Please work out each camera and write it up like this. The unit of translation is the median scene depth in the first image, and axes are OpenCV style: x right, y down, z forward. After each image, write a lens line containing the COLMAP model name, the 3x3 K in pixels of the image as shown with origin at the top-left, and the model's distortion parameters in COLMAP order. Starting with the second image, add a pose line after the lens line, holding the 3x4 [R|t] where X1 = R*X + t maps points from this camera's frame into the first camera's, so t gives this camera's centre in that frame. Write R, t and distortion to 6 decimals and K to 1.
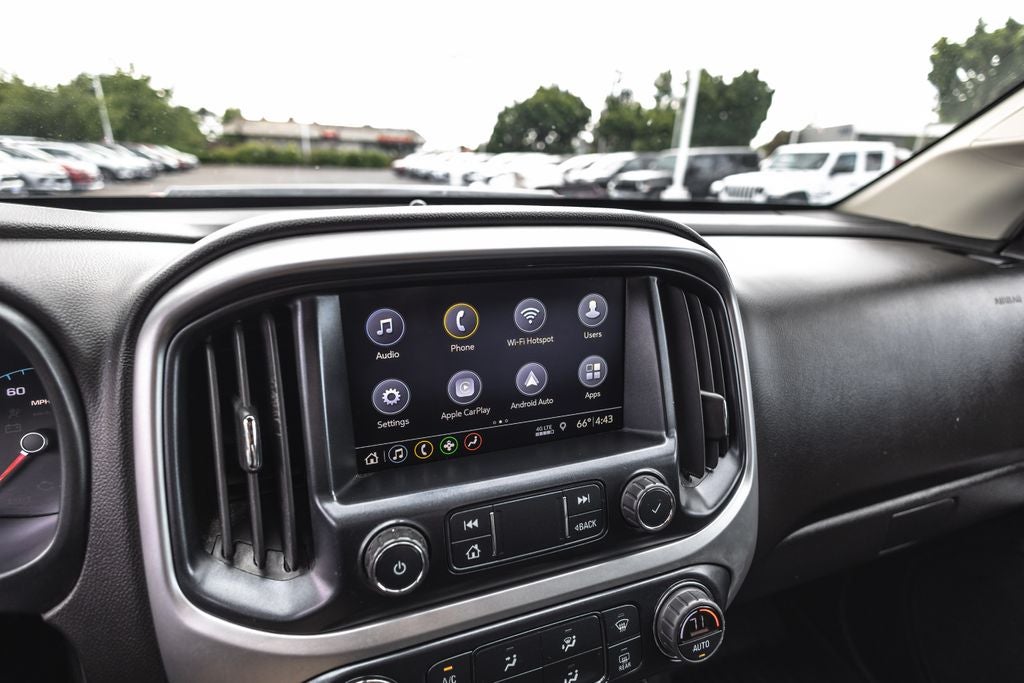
lens RADIAL K [[480.2, 0, 512.0], [0, 480.2, 341.5], [0, 0, 1]] dist [-0.001576, -0.001630]
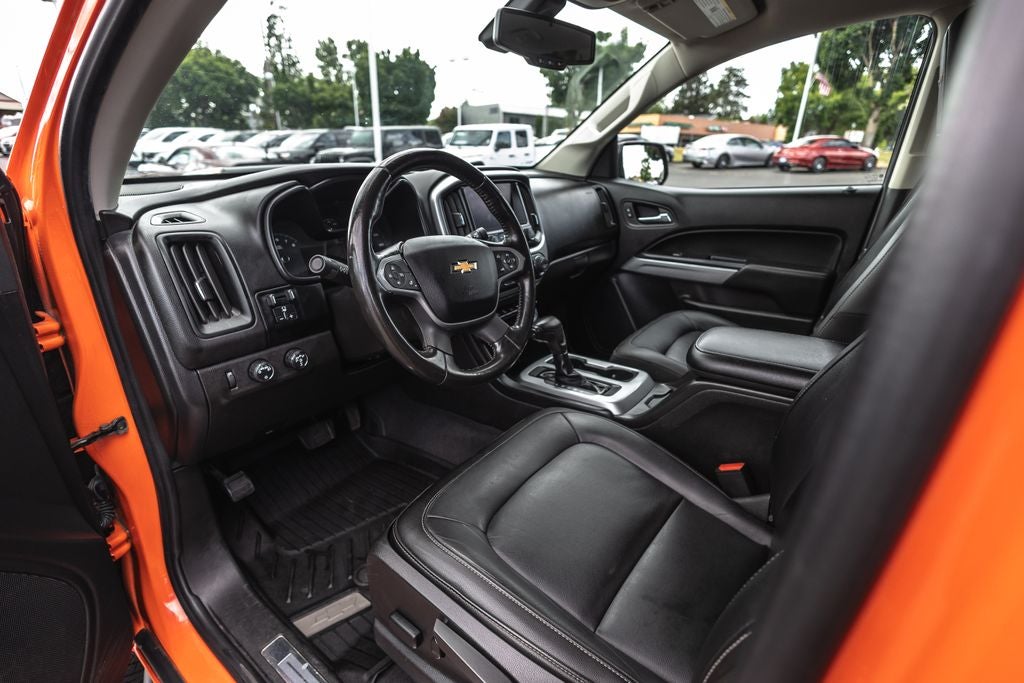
lens RADIAL K [[469.8, 0, 512.0], [0, 469.8, 348.0], [0, 0, 1]] dist [0.001898, -0.001040]
pose [[0.824735, -0.228710, 0.517208, -1.203160], [0.194909, 0.973492, 0.119680, 0.426326], [-0.530870, 0.002104, 0.847451, -1.327124]]
